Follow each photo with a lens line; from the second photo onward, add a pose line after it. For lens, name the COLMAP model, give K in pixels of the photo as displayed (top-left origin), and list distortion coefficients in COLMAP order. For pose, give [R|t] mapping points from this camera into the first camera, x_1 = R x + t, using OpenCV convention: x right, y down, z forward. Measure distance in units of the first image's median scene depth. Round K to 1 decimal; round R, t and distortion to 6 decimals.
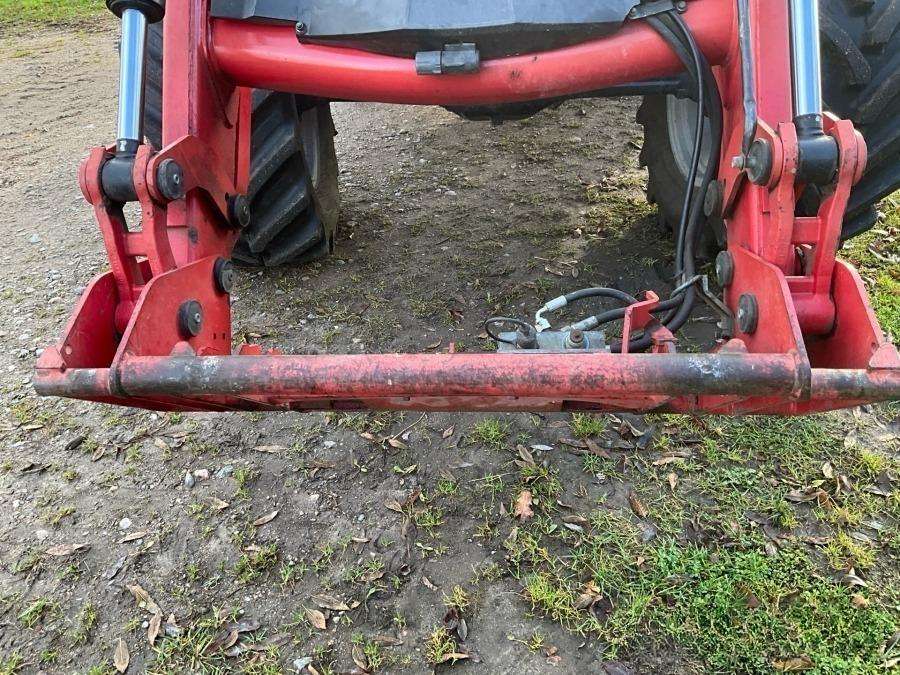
lens RADIAL K [[739.7, 0, 450.0], [0, 739.7, 337.5], [0, 0, 1]] dist [0.104648, -0.198357]
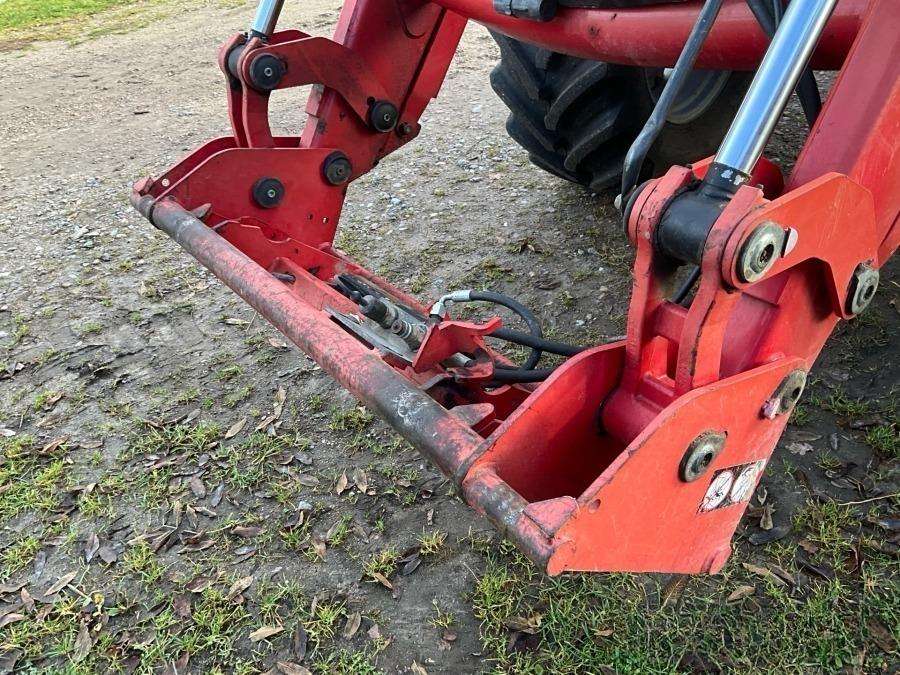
lens RADIAL K [[739.7, 0, 450.0], [0, 739.7, 337.5], [0, 0, 1]] dist [0.104648, -0.198357]
pose [[0.685458, 0.415591, -0.597856, 0.513717], [-0.340597, 0.908745, 0.241199, -0.156376], [0.643538, 0.038296, 0.764455, 0.225180]]
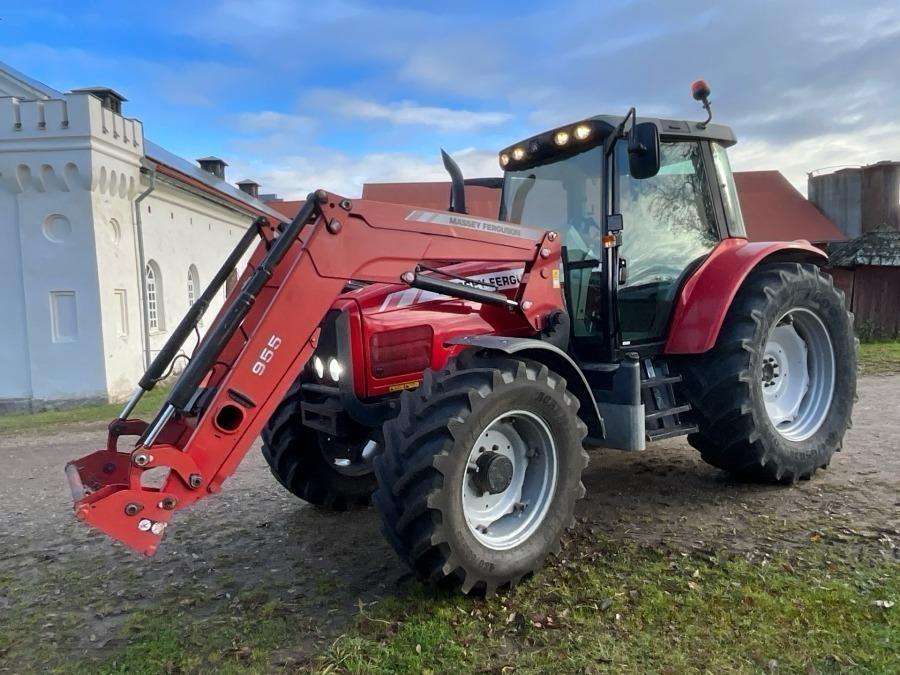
lens RADIAL K [[660.3, 0, 448.9], [0, 660.3, 337.2], [0, 0, 1]] dist [0.015300, -0.036631]
pose [[0.609934, 0.073578, -0.789029, 2.409719], [-0.413629, 0.878844, -0.237789, -0.384896], [0.675938, 0.471401, 0.566471, 0.016795]]
